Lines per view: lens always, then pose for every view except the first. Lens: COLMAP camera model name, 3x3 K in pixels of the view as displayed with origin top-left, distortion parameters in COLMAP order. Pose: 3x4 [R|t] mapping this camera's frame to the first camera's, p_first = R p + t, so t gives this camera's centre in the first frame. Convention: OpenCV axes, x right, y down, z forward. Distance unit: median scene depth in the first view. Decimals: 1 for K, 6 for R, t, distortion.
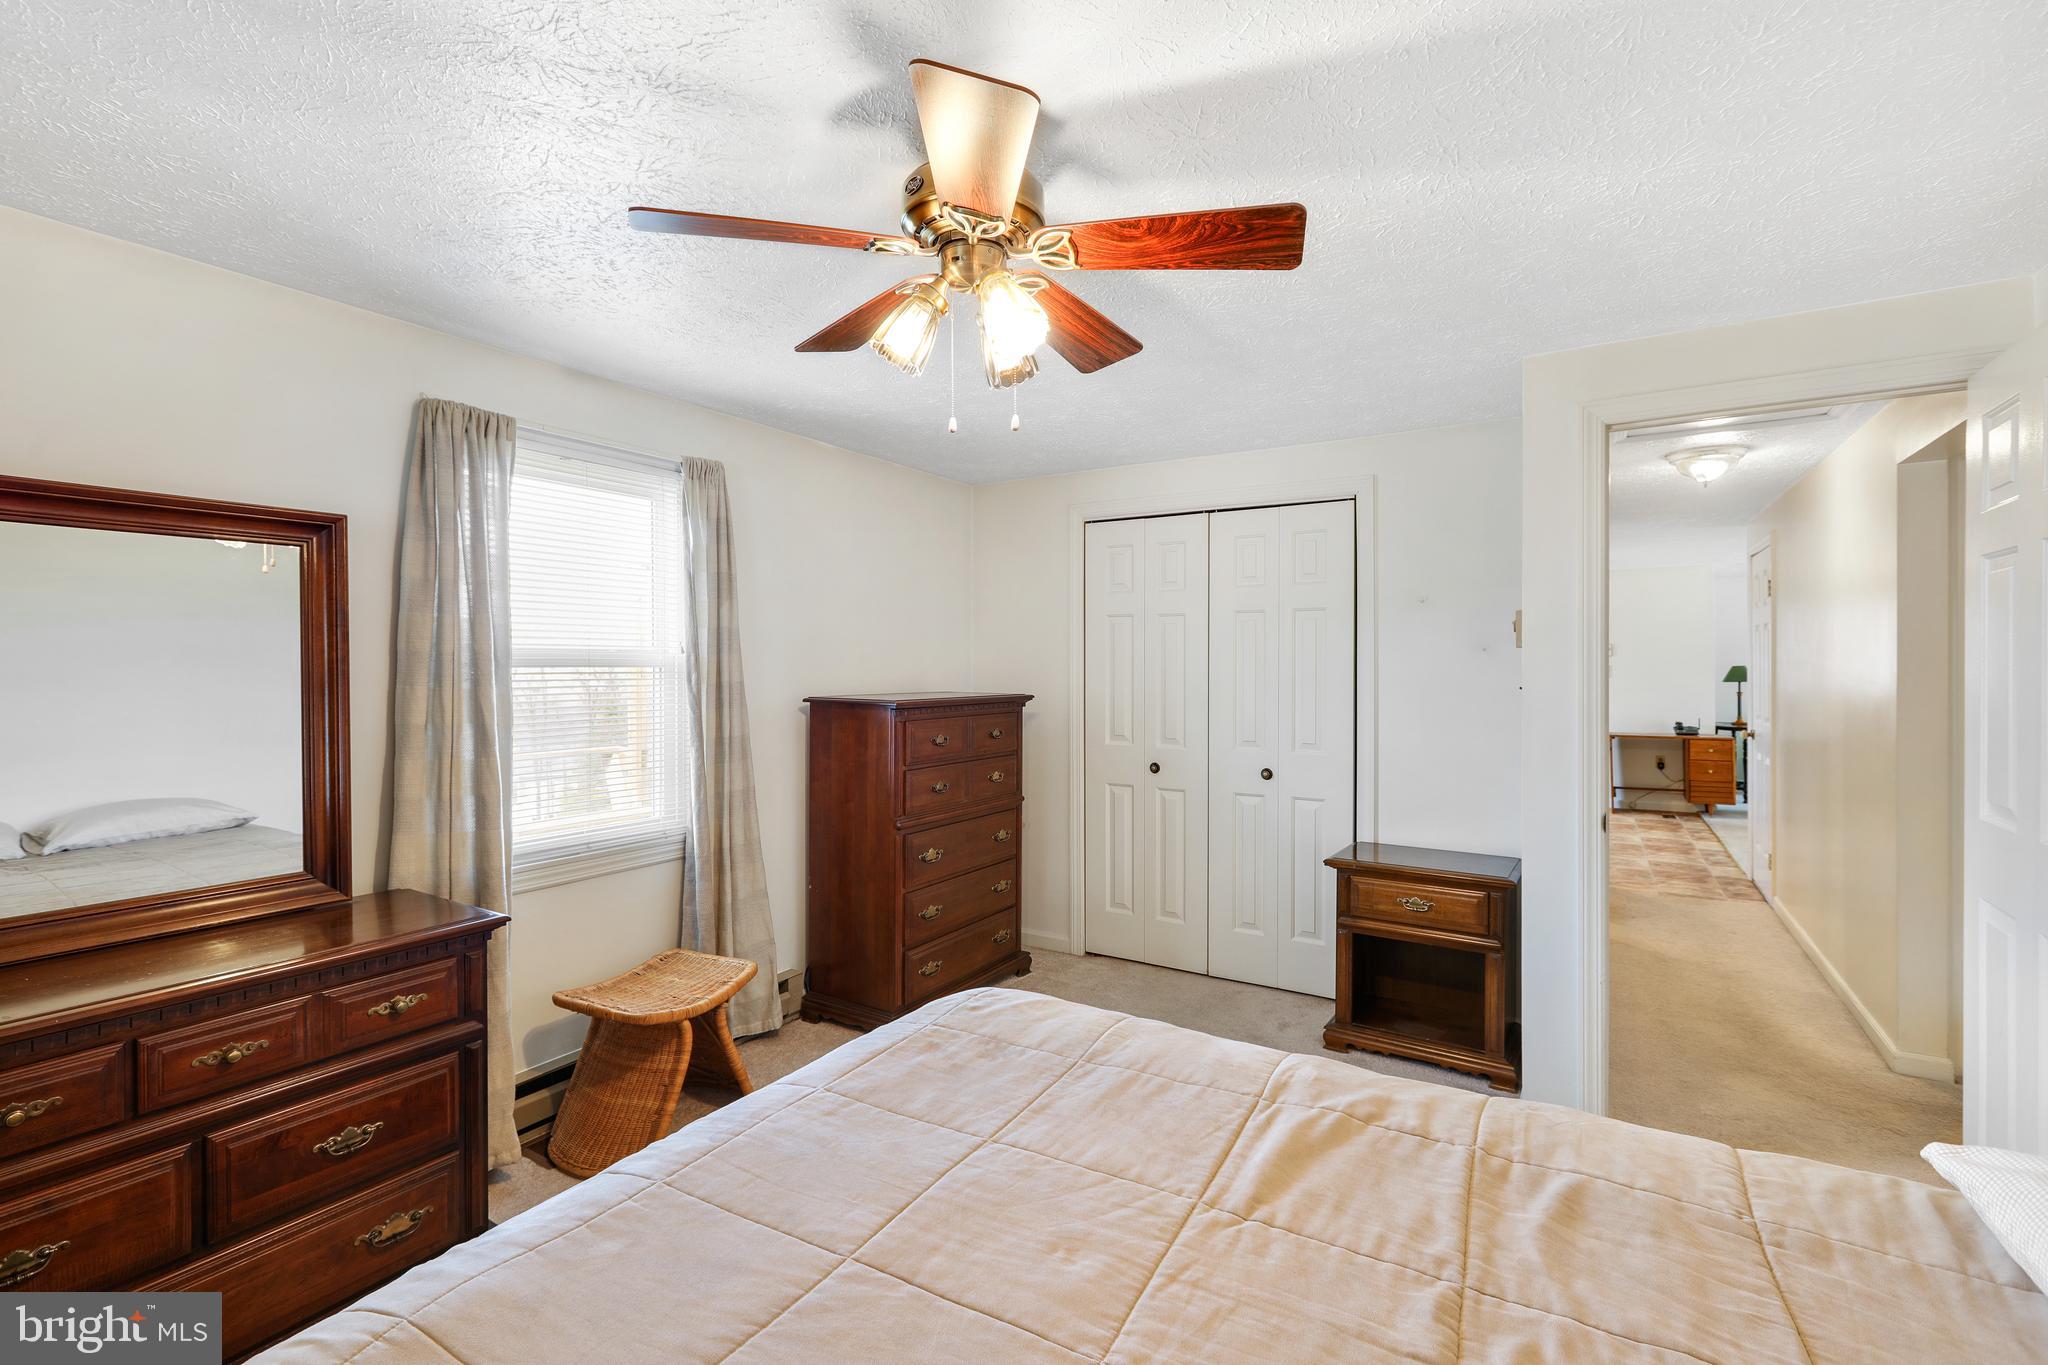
lens RADIAL K [[913.5, 0, 1015.3], [0, 913.5, 680.3], [0, 0, 1]] dist [0.002411, 0.000909]
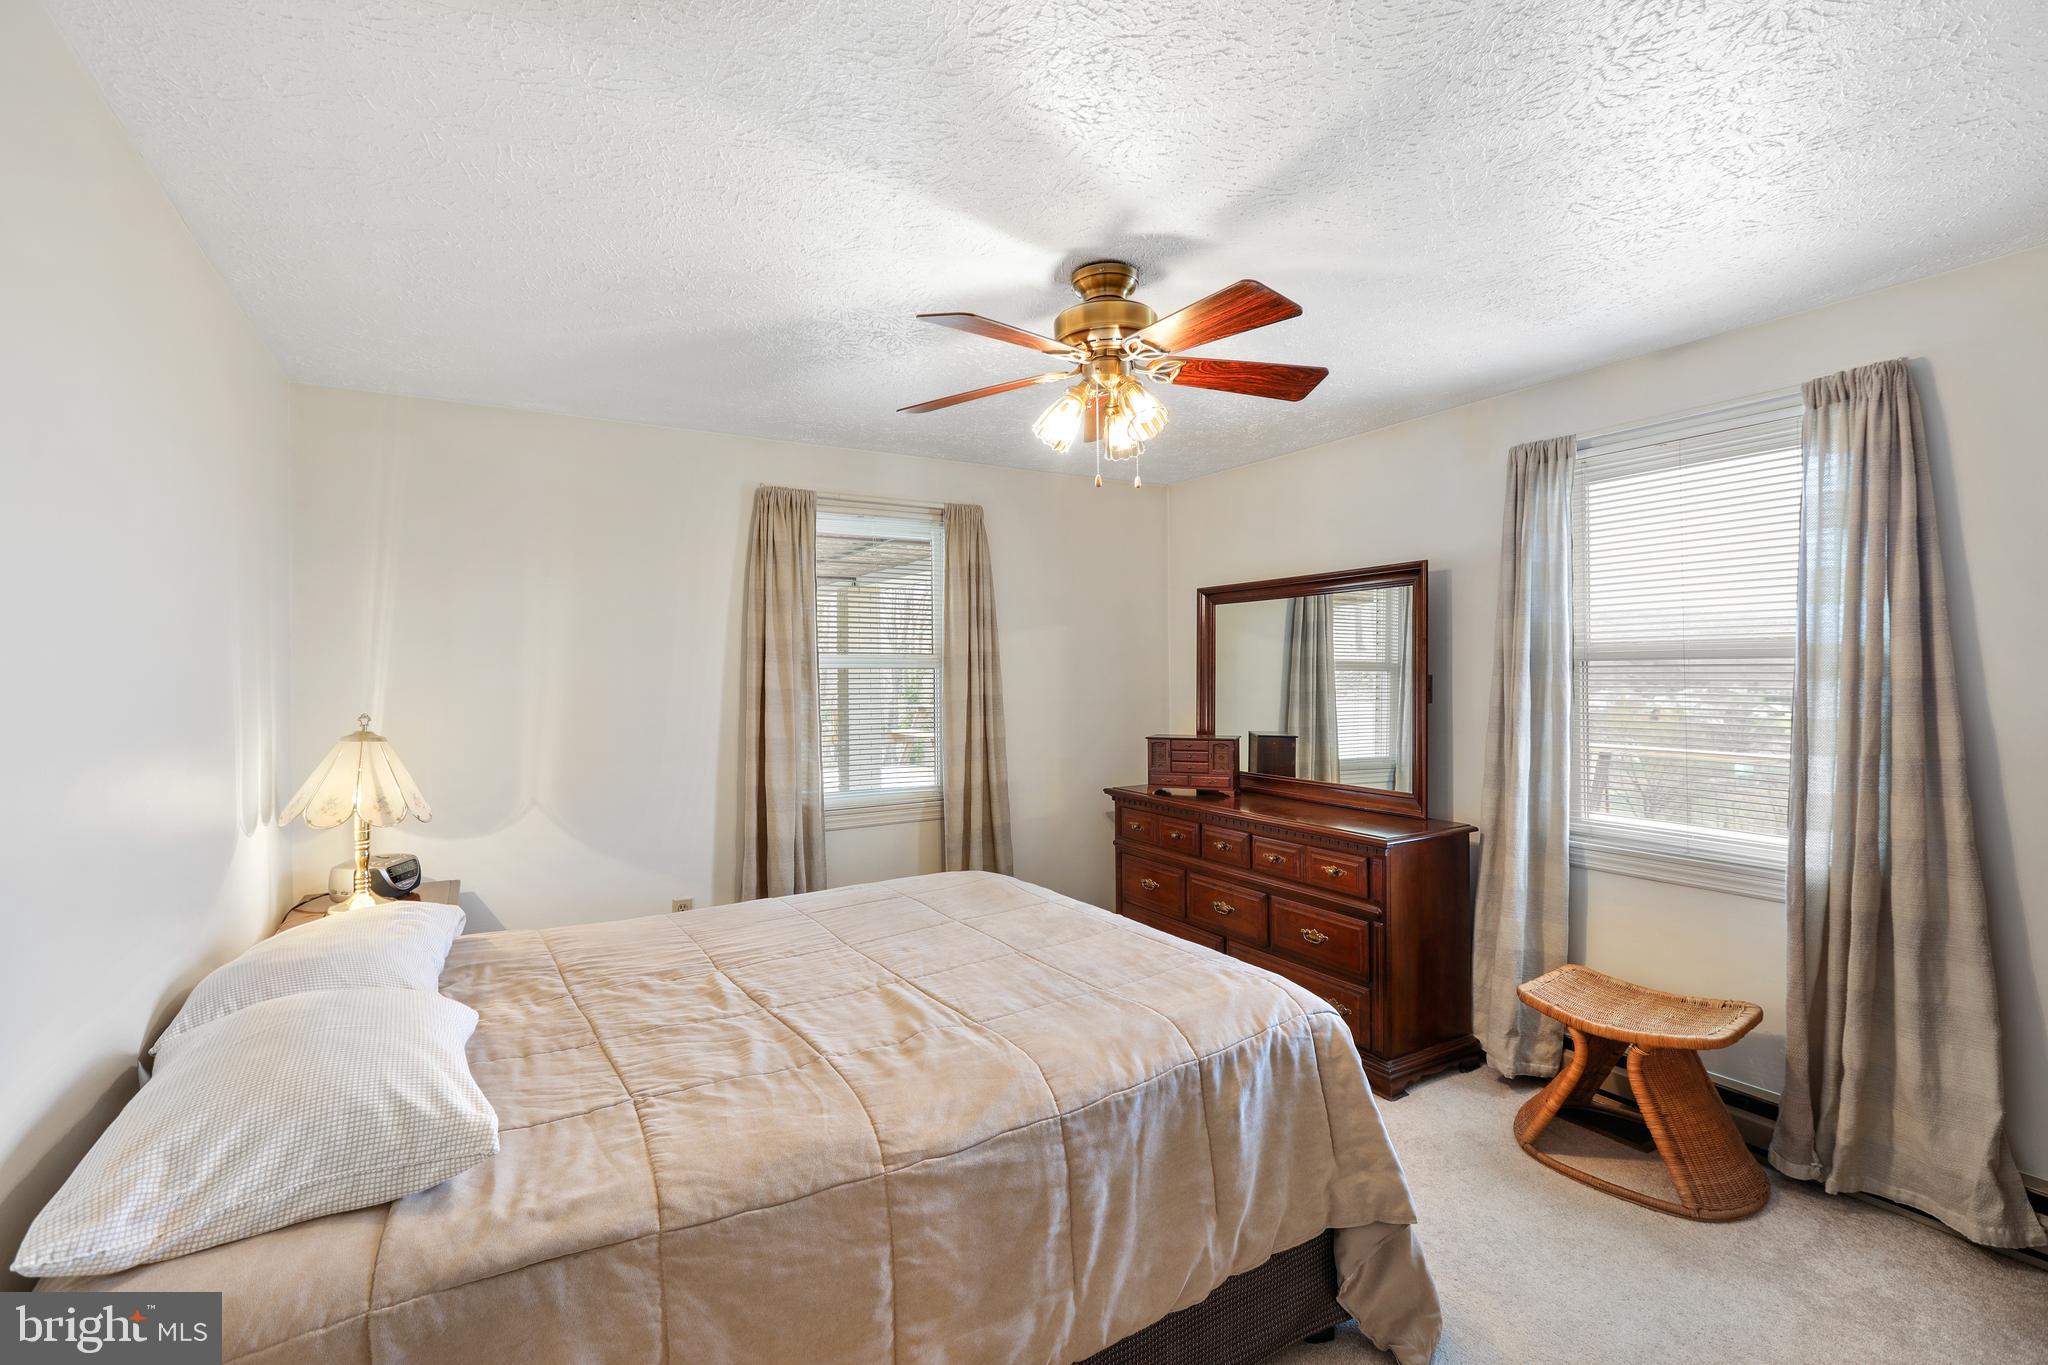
lens RADIAL K [[913.5, 0, 1018.7], [0, 913.5, 686.4], [0, 0, 1]] dist [0.002411, 0.000909]
pose [[-0.458553, 0.022284, -0.888388, 1.014949], [-0.000335, 0.999681, 0.025248, -0.013844], [0.888667, 0.011875, -0.458399, 1.242349]]
